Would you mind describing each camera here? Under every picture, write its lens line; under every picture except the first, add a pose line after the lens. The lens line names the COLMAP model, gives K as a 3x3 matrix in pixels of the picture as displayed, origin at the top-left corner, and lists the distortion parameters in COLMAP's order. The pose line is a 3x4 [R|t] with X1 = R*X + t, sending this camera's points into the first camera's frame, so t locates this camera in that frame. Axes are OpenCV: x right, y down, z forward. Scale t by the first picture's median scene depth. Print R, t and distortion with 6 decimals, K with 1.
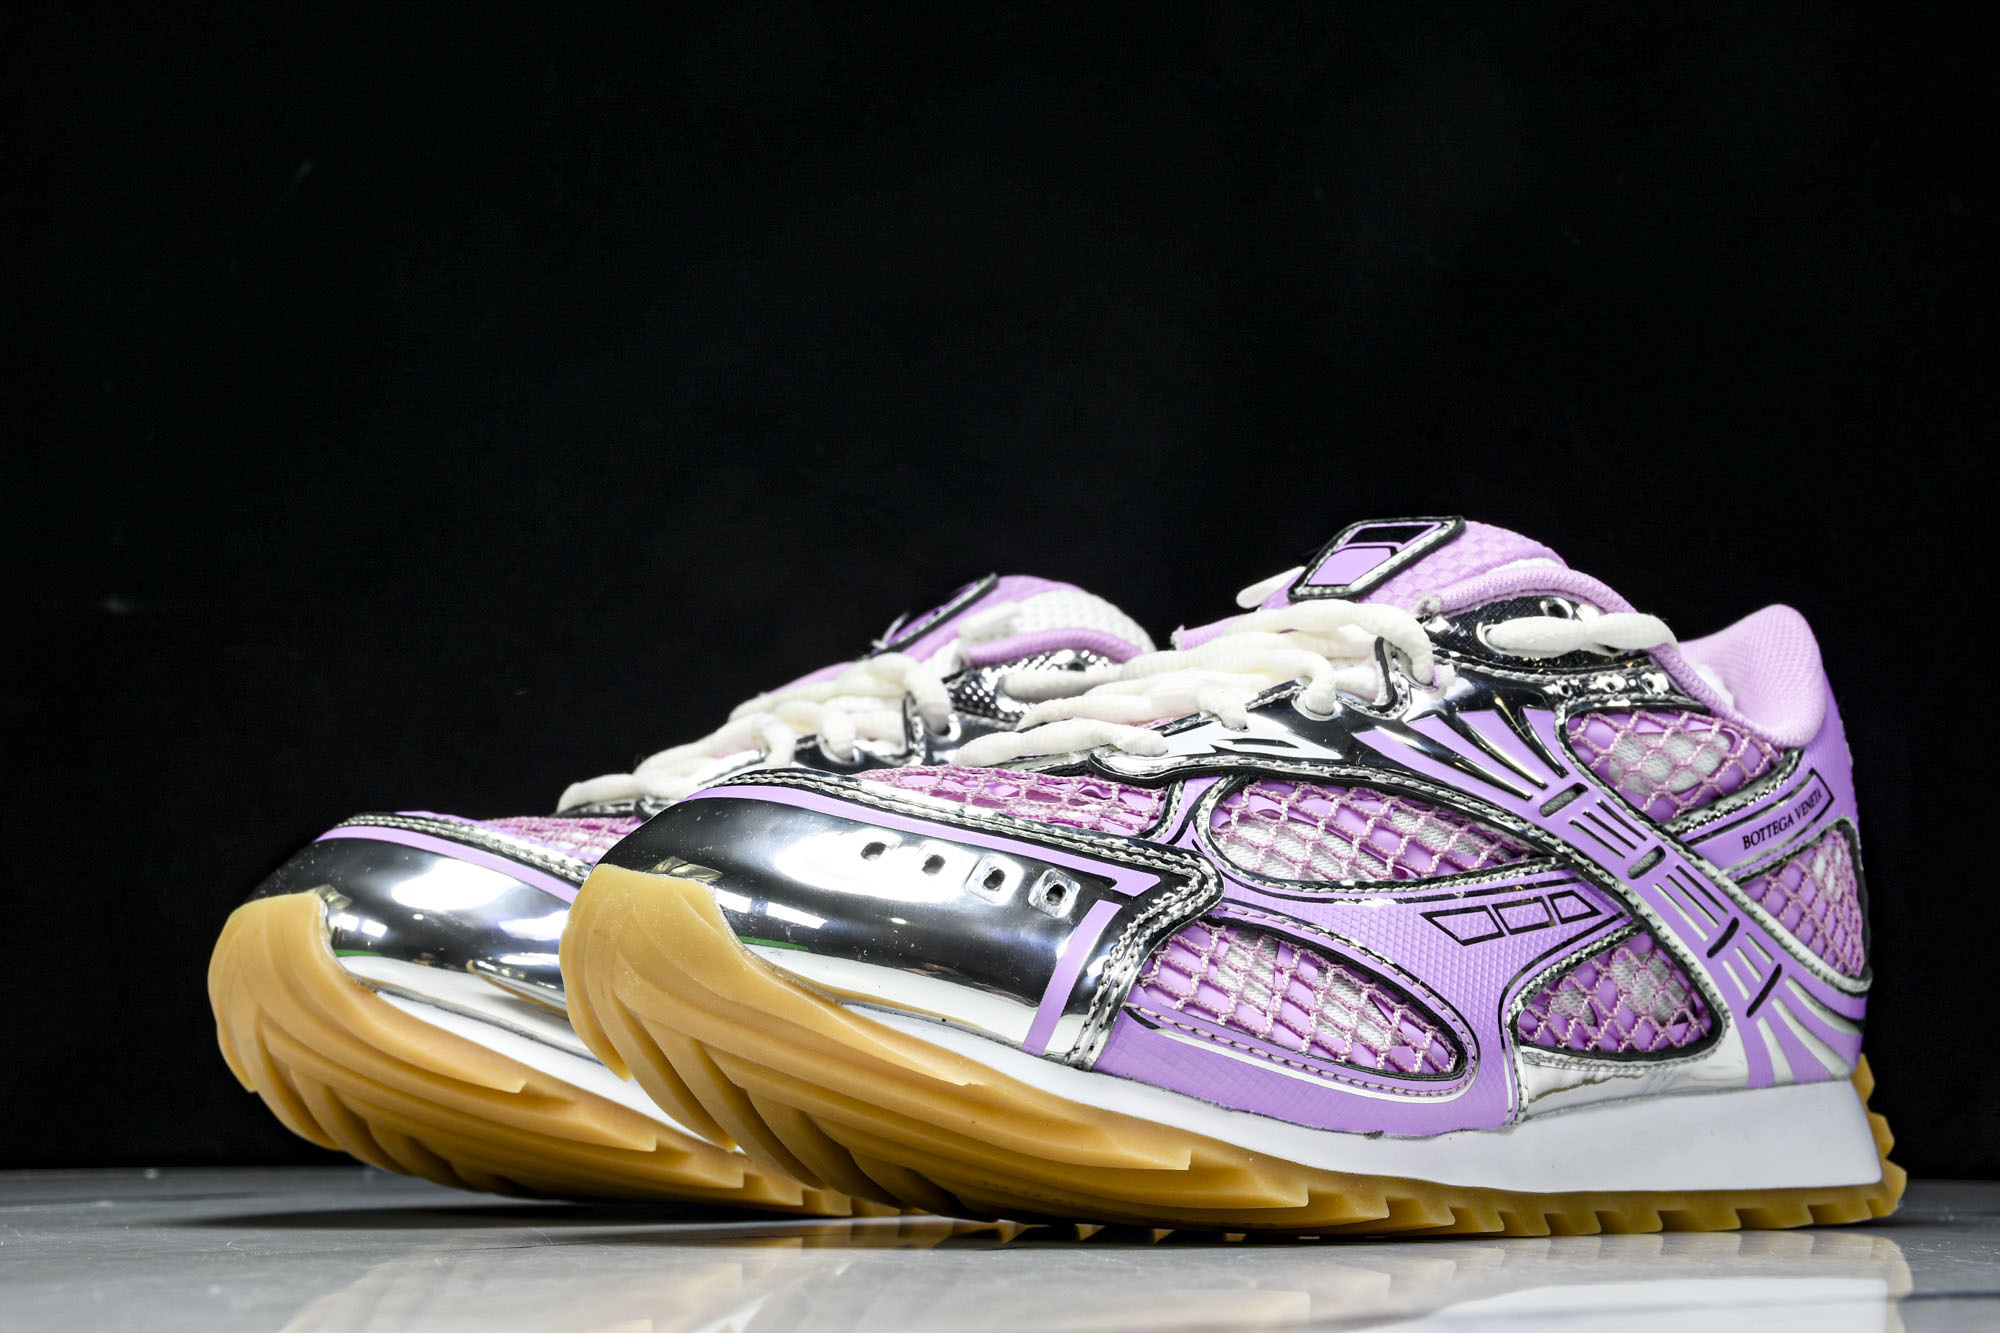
lens RADIAL K [[3497.7, 0, 1000.0], [0, 3497.7, 666.5], [0, 0, 1]] dist [0.187187, 0.187706]
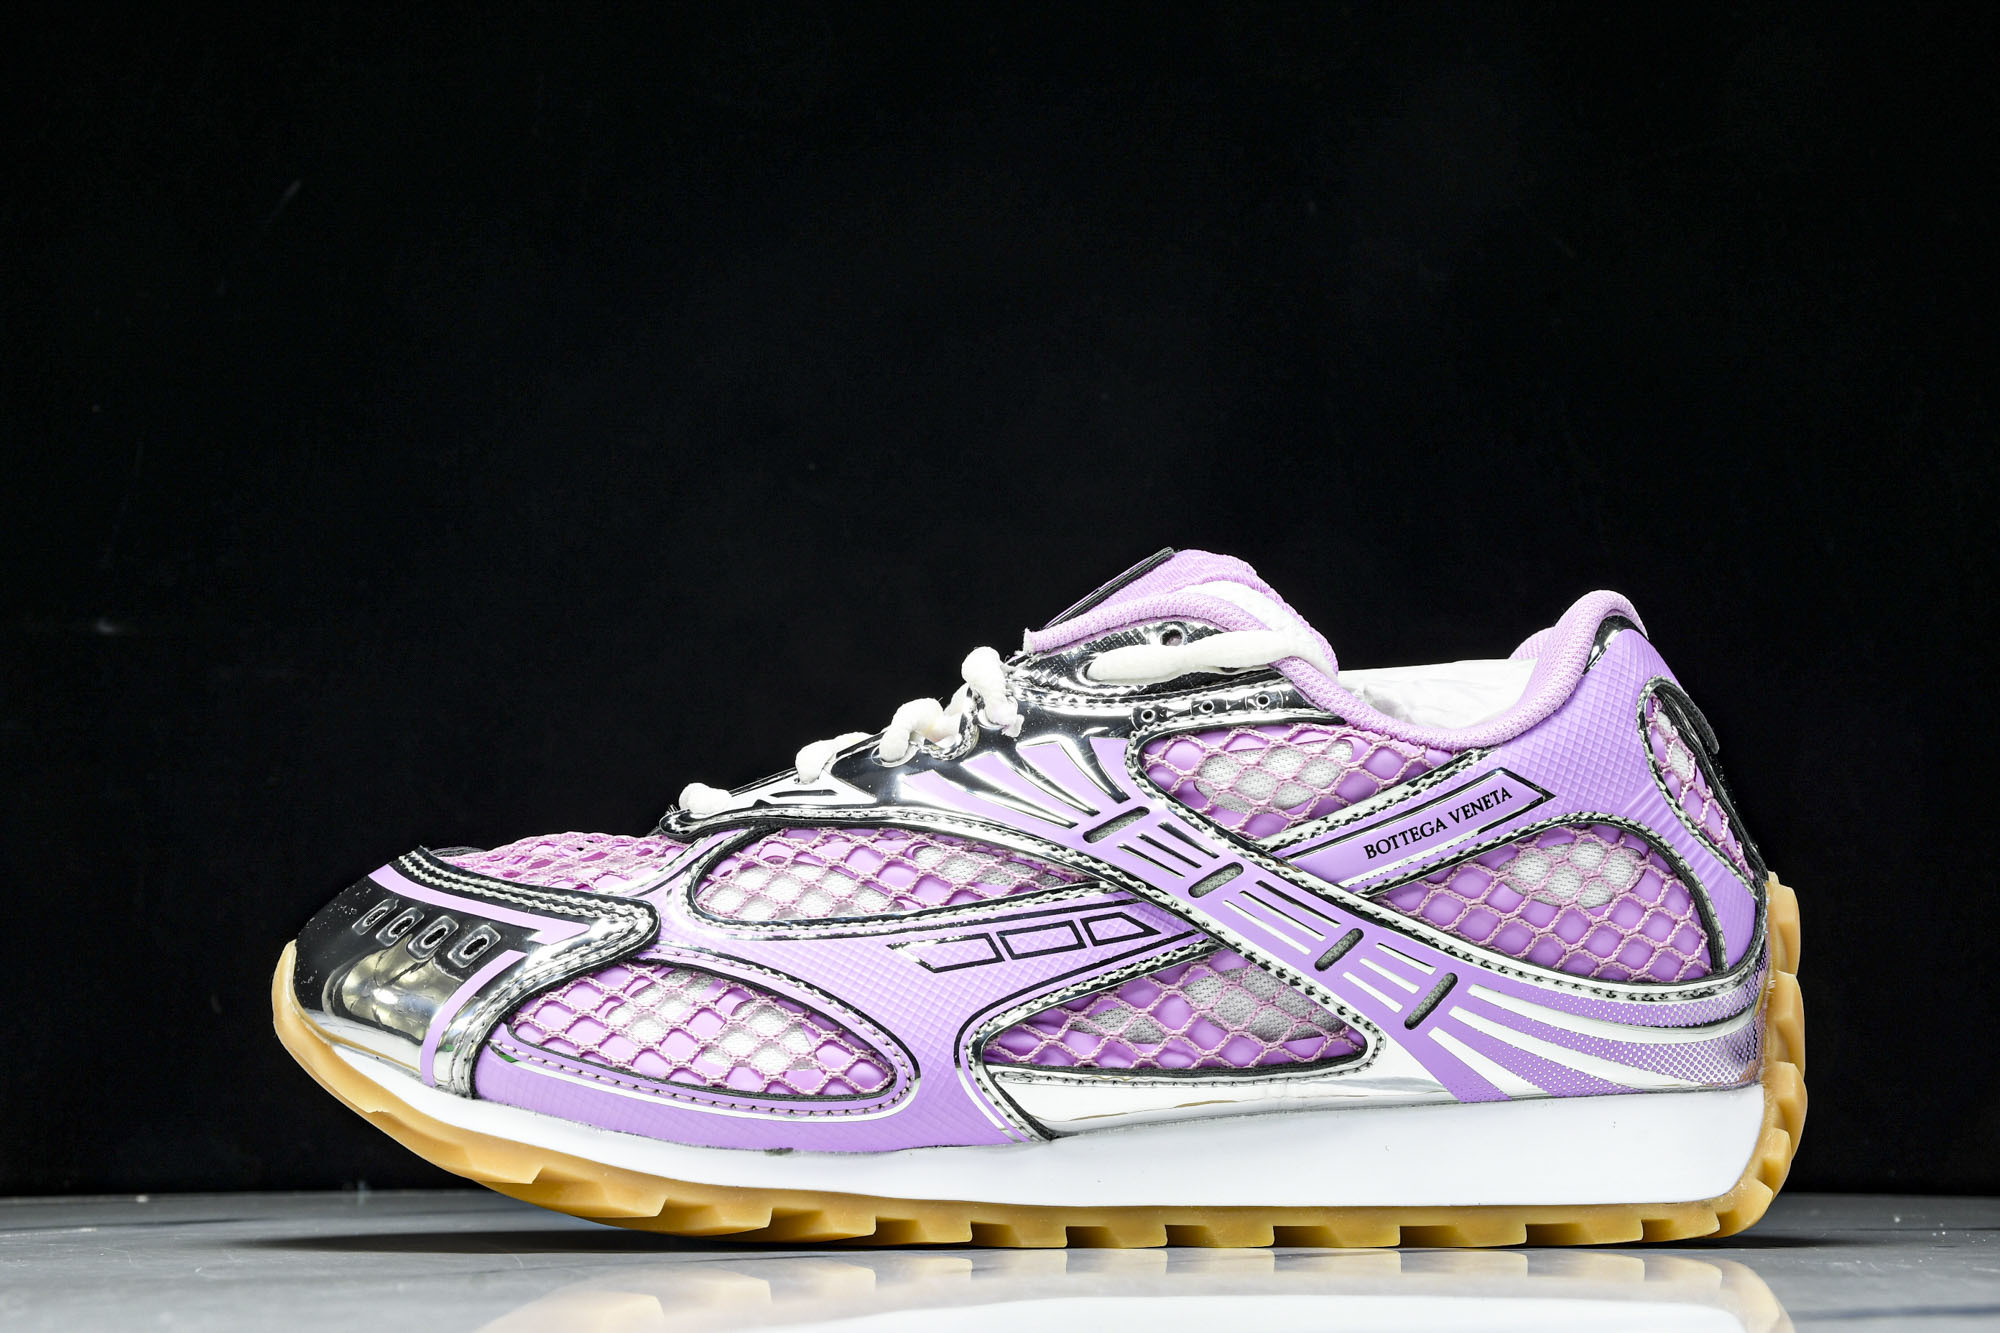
lens RADIAL K [[3497.7, 0, 1000.0], [0, 3497.7, 666.5], [0, 0, 1]] dist [0.187187, 0.187706]
pose [[0.738488, -0.084492, -0.668952, 0.829862], [0.087040, 0.995763, -0.029683, 0.019240], [0.668625, -0.036305, 0.742713, 0.216276]]
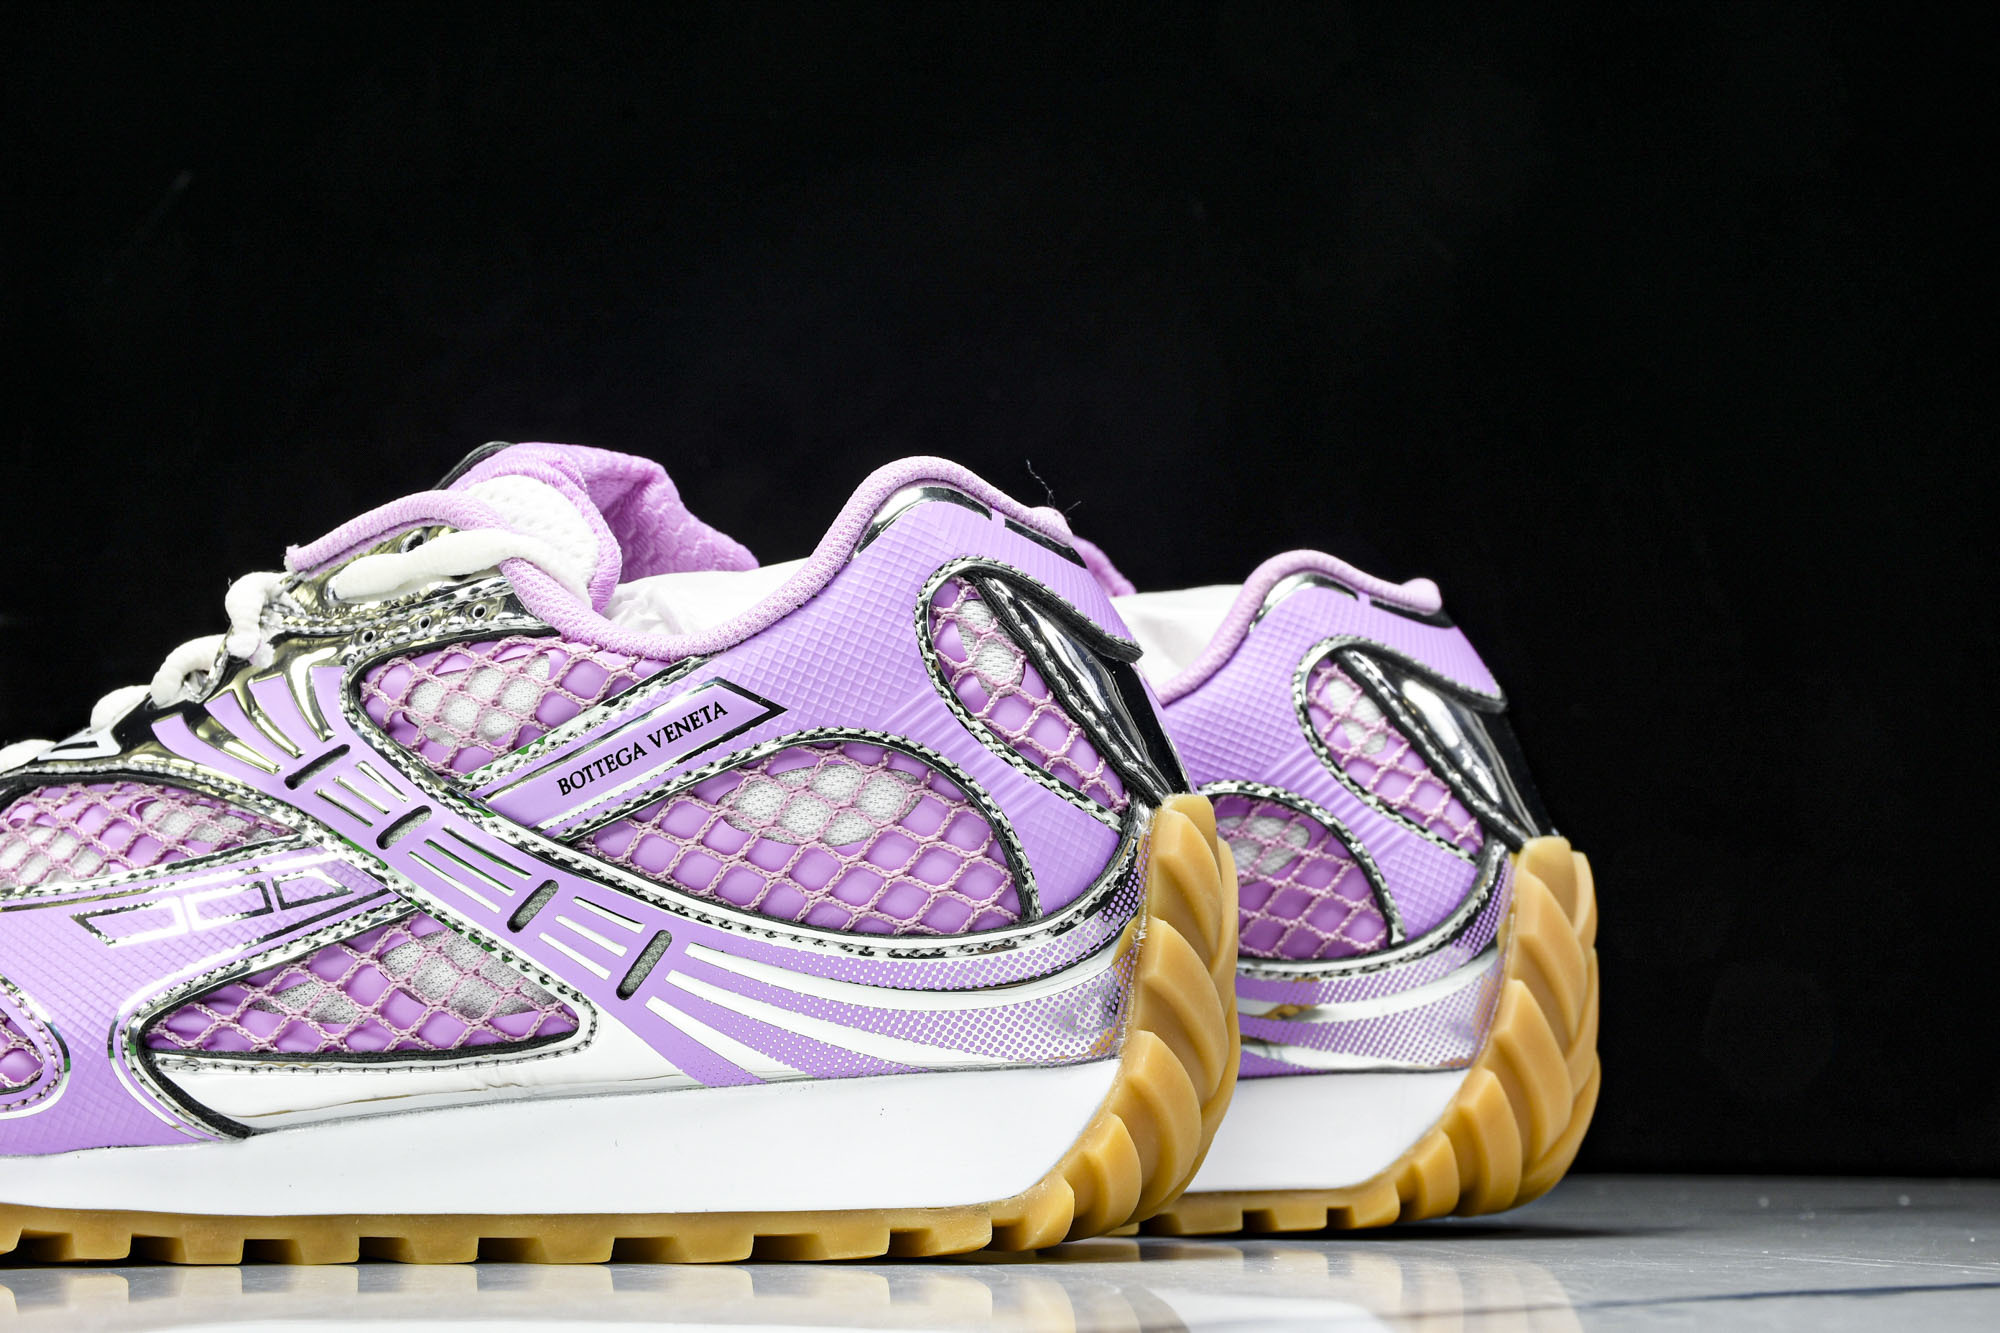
lens RADIAL K [[3497.7, 0, 1000.0], [0, 3497.7, 666.5], [0, 0, 1]] dist [0.187187, 0.187706]
pose [[0.443912, -0.112833, -0.888938, 1.024912], [0.119034, 0.990674, -0.066304, 0.092032], [0.888129, -0.076380, 0.453203, 0.757361]]
